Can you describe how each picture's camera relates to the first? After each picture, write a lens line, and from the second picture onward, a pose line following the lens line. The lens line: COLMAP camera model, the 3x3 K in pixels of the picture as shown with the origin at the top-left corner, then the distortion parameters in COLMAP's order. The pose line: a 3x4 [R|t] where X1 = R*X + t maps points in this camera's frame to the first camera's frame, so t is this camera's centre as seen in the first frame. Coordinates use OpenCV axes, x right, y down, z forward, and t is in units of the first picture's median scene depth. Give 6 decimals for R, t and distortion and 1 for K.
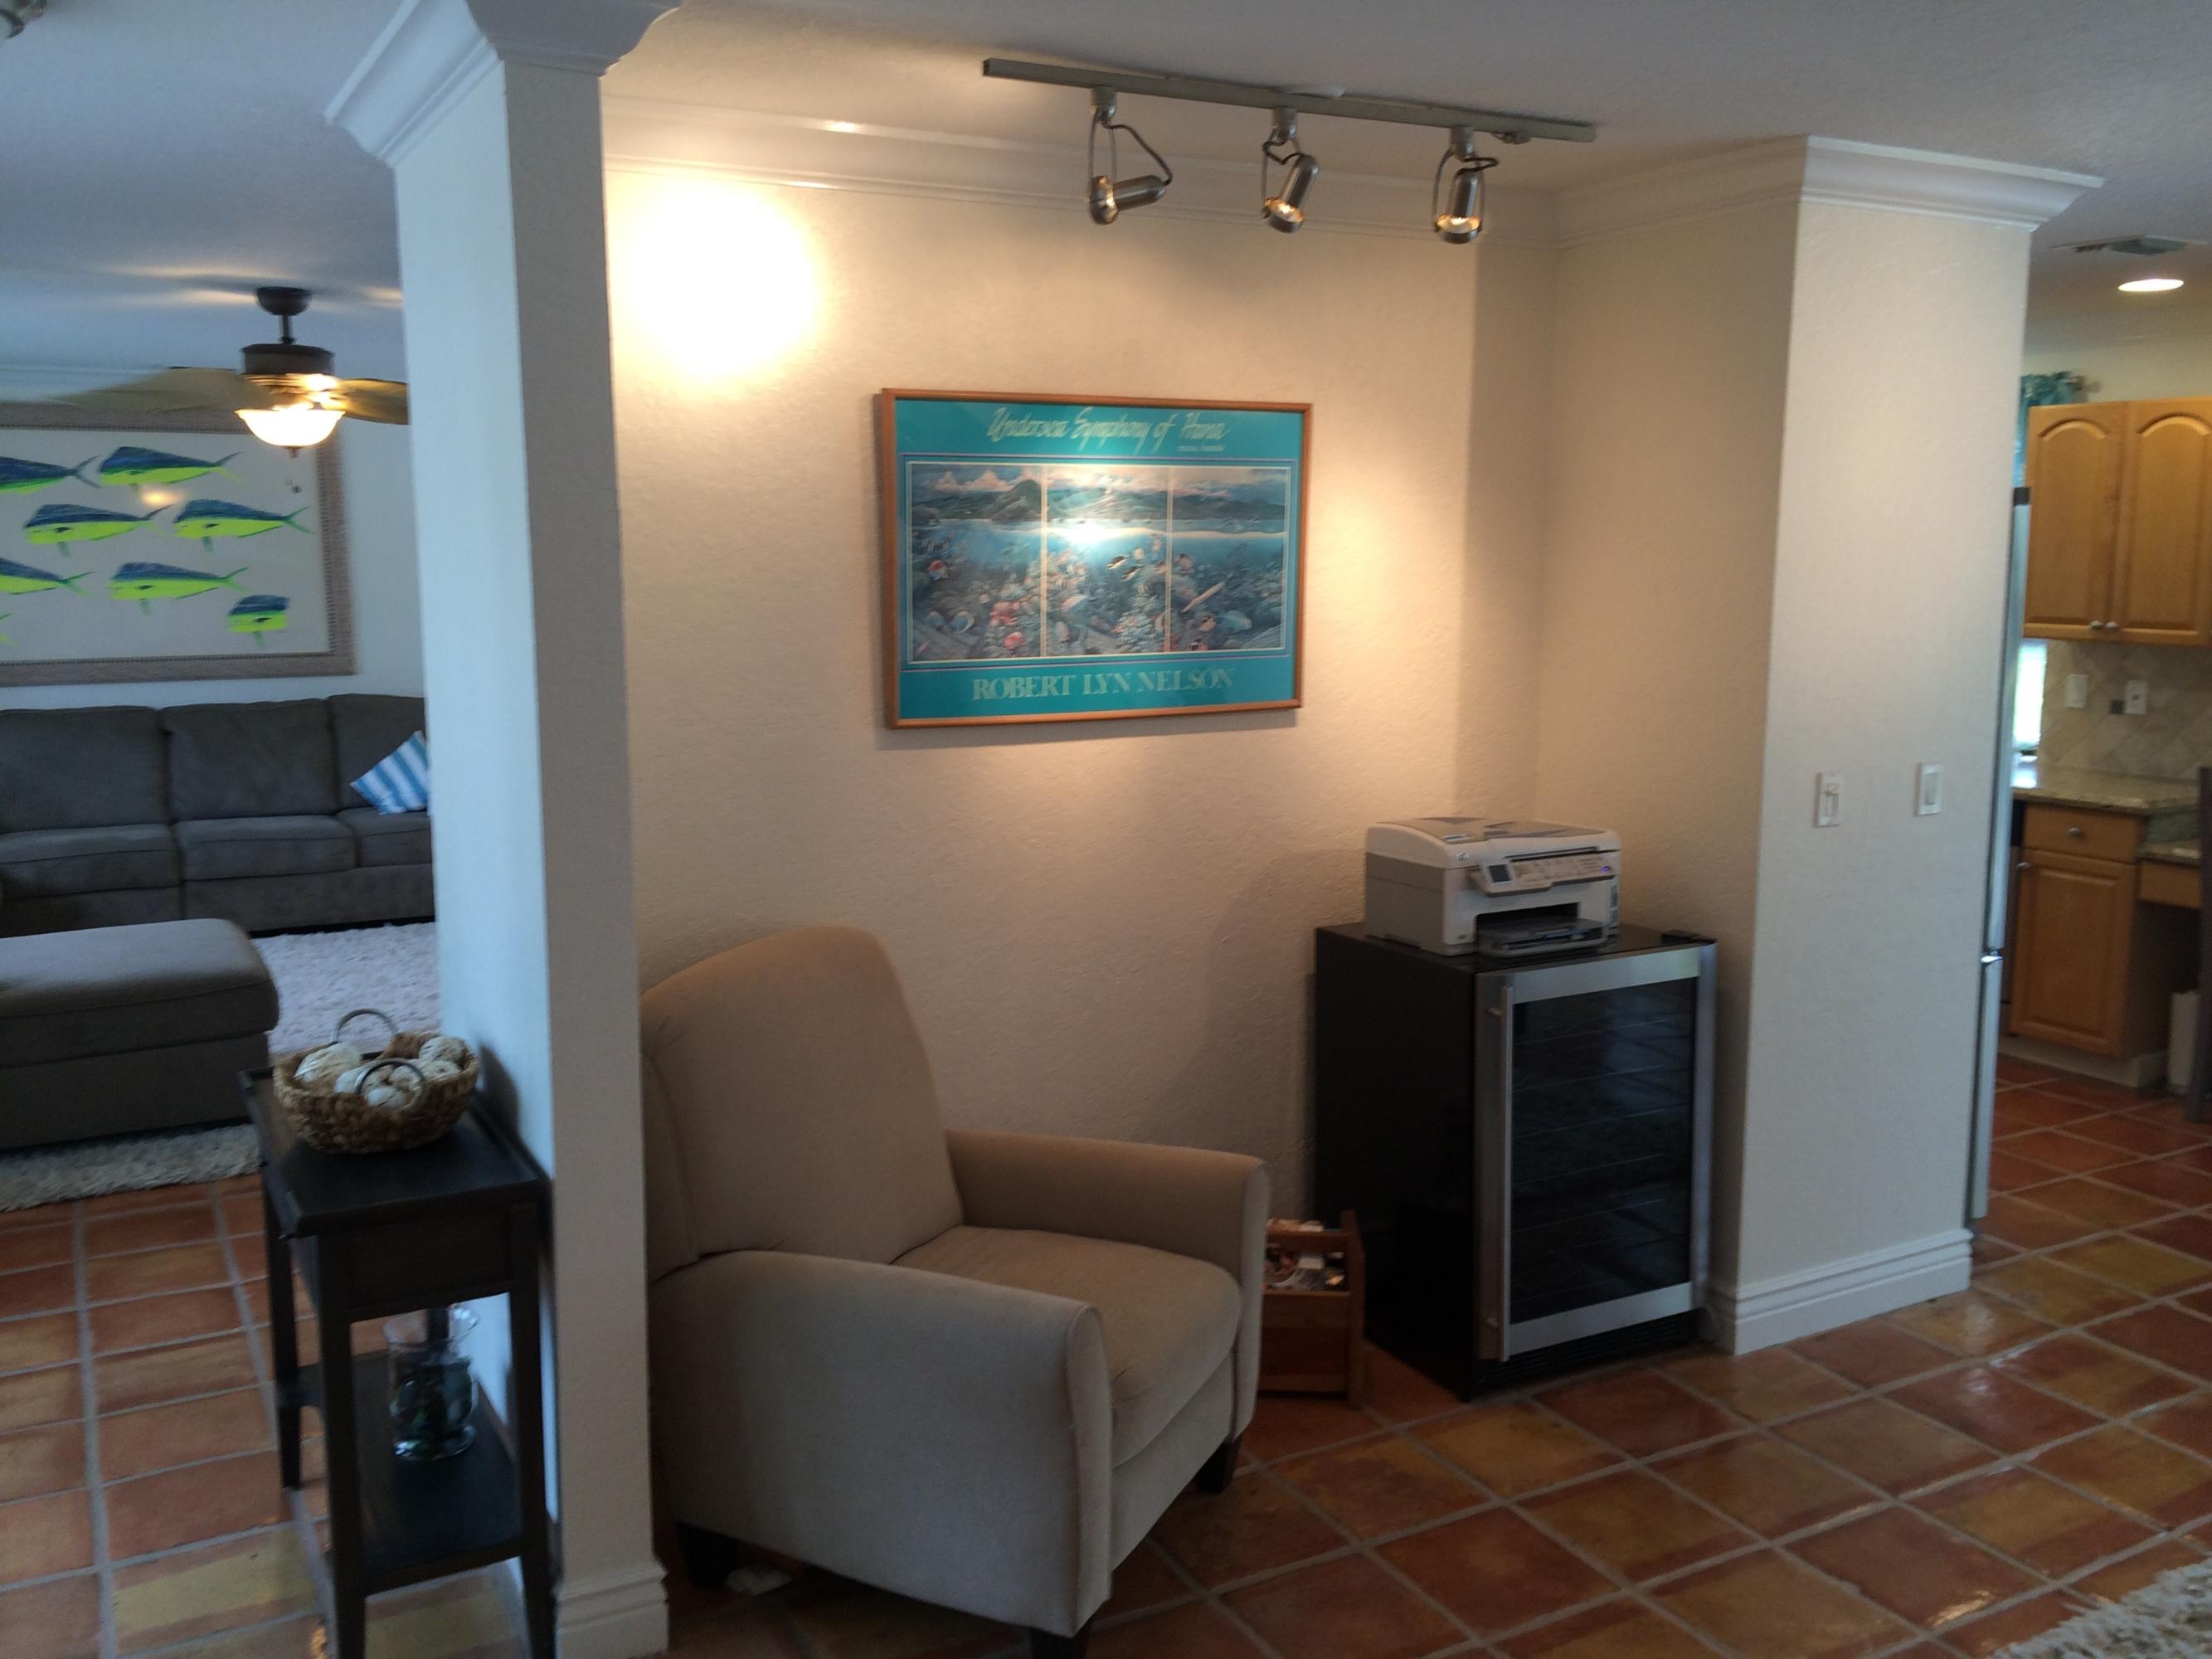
lens RADIAL K [[1908.4, 0, 1093.4], [0, 1908.4, 825.5], [0, 0, 1]] dist [0.087116, -0.129709]
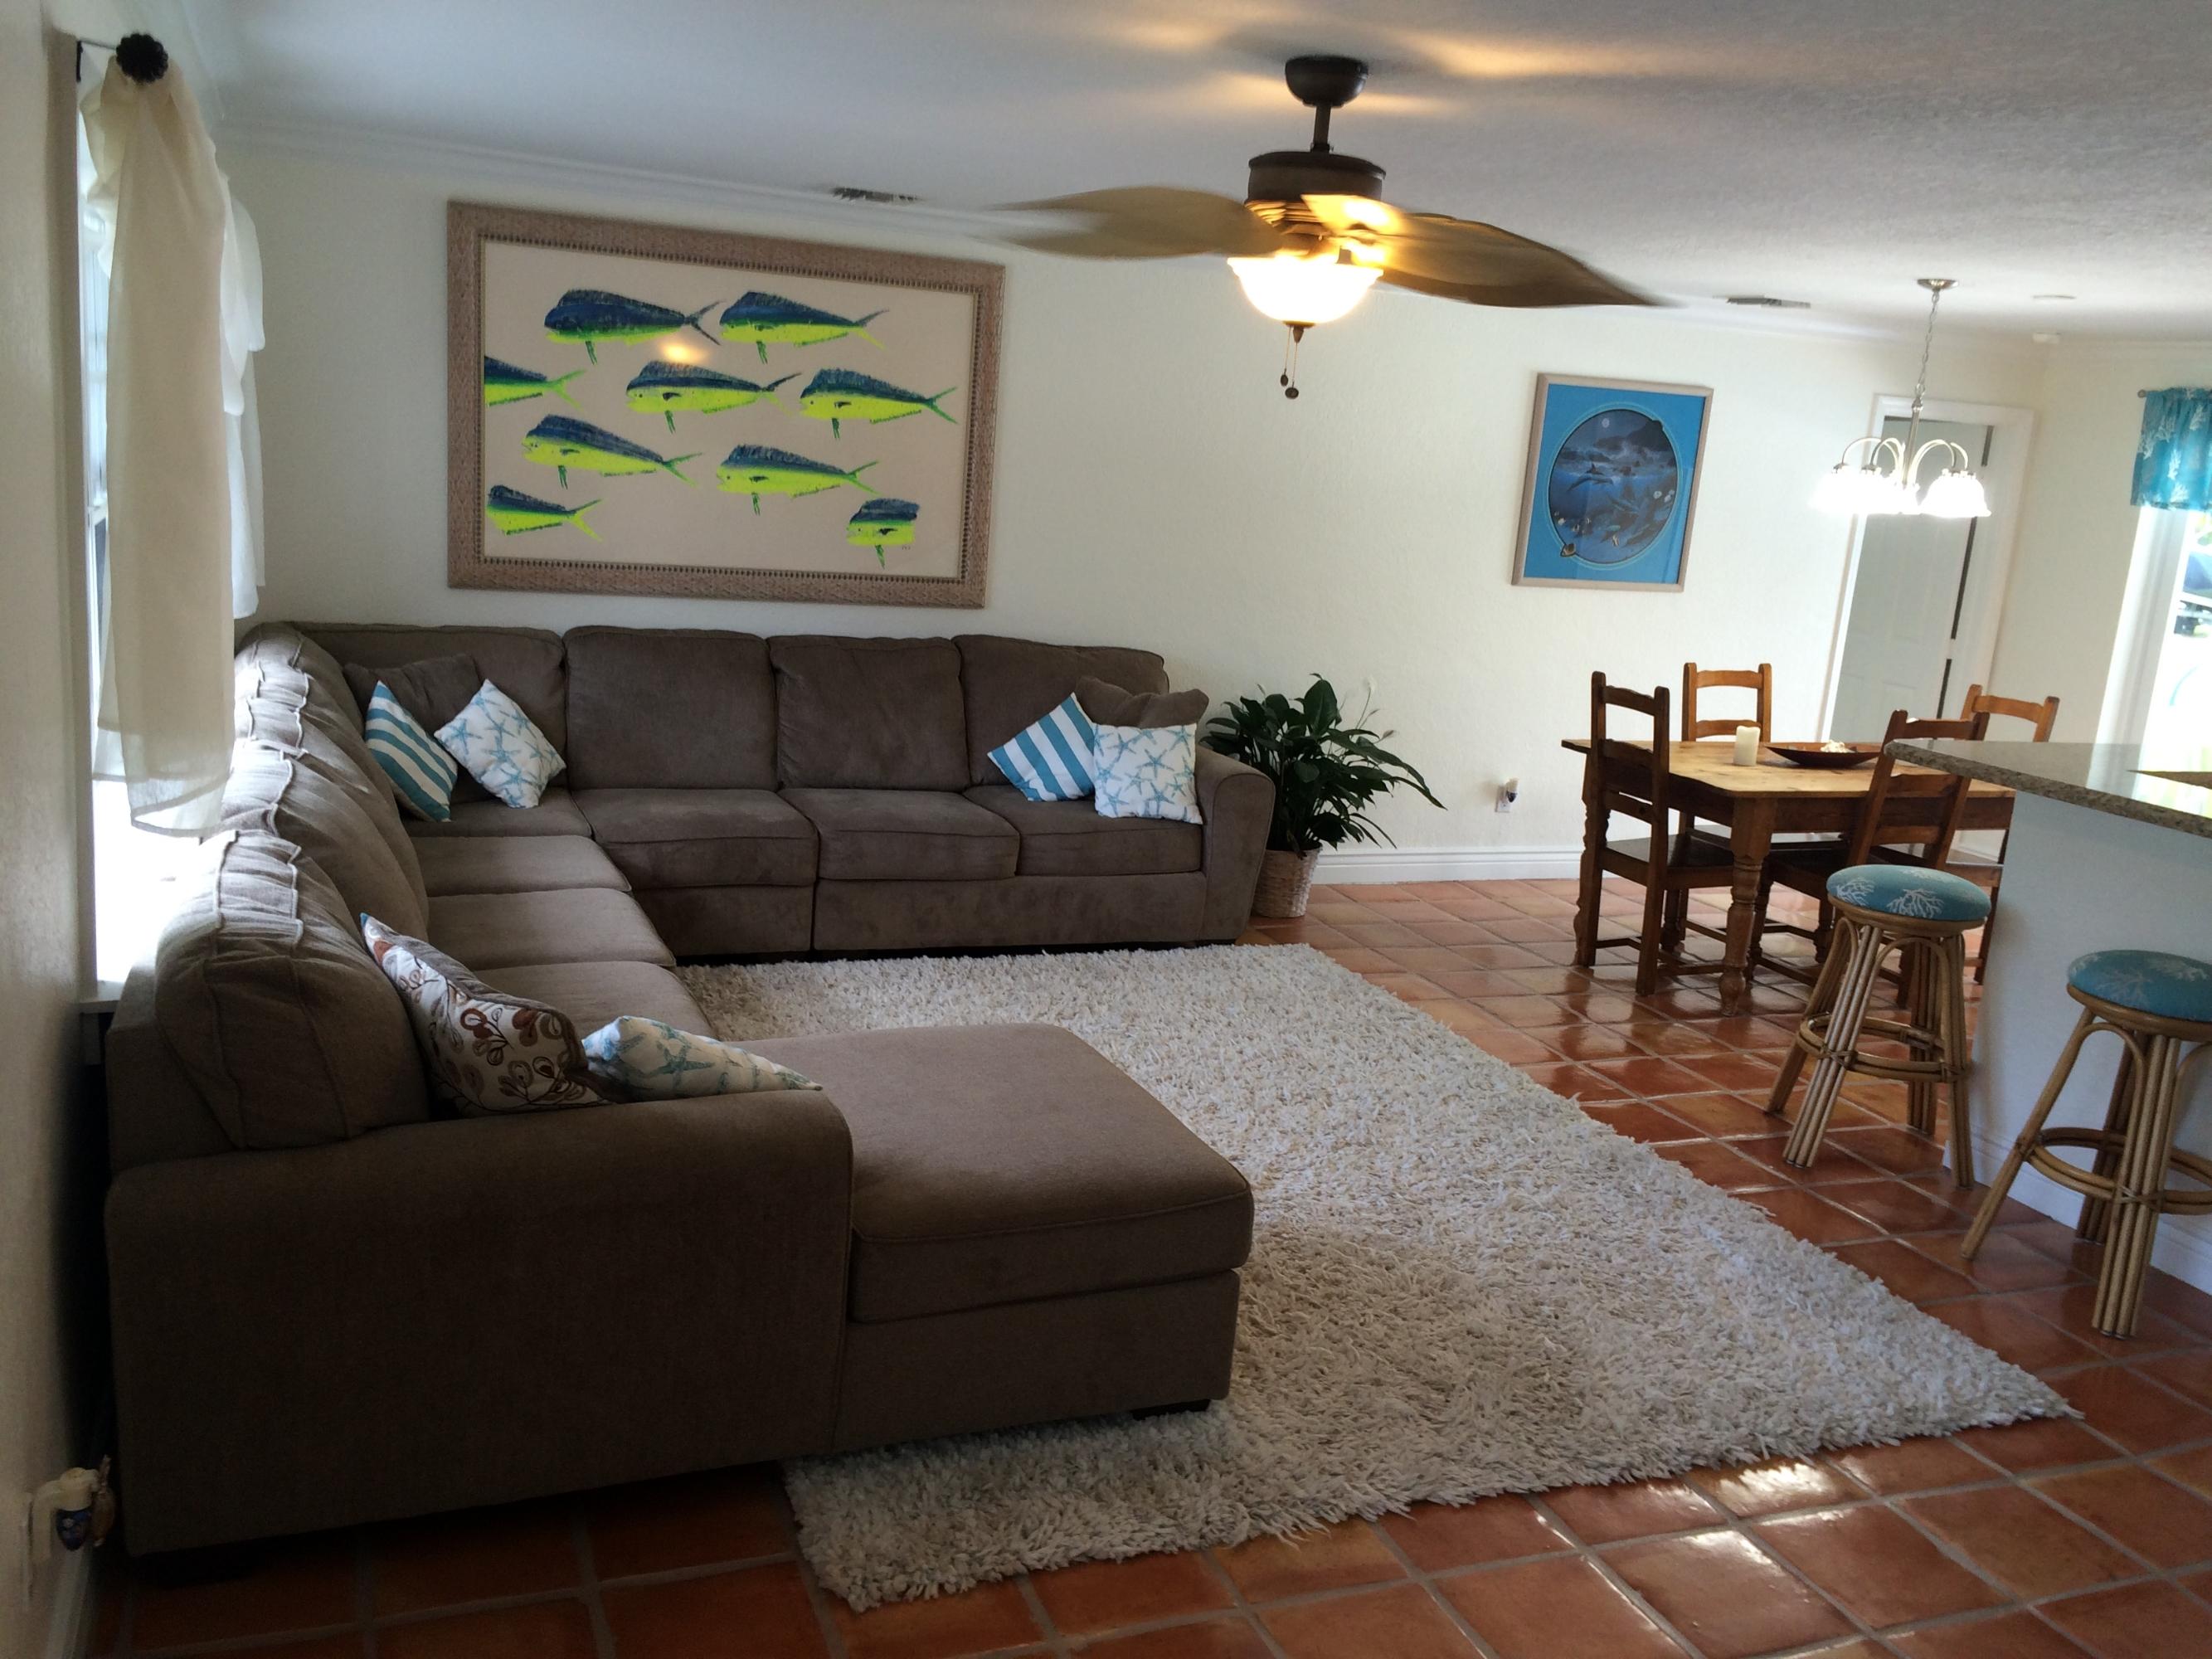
lens RADIAL K [[1908.4, 0, 1093.4], [0, 1908.4, 825.5], [0, 0, 1]] dist [0.087116, -0.129709]
pose [[0.990271, 0.100772, -0.095957, -0.272988], [-0.095579, 0.993773, 0.057269, -0.042325], [0.101130, -0.047540, 0.993737, 0.247086]]
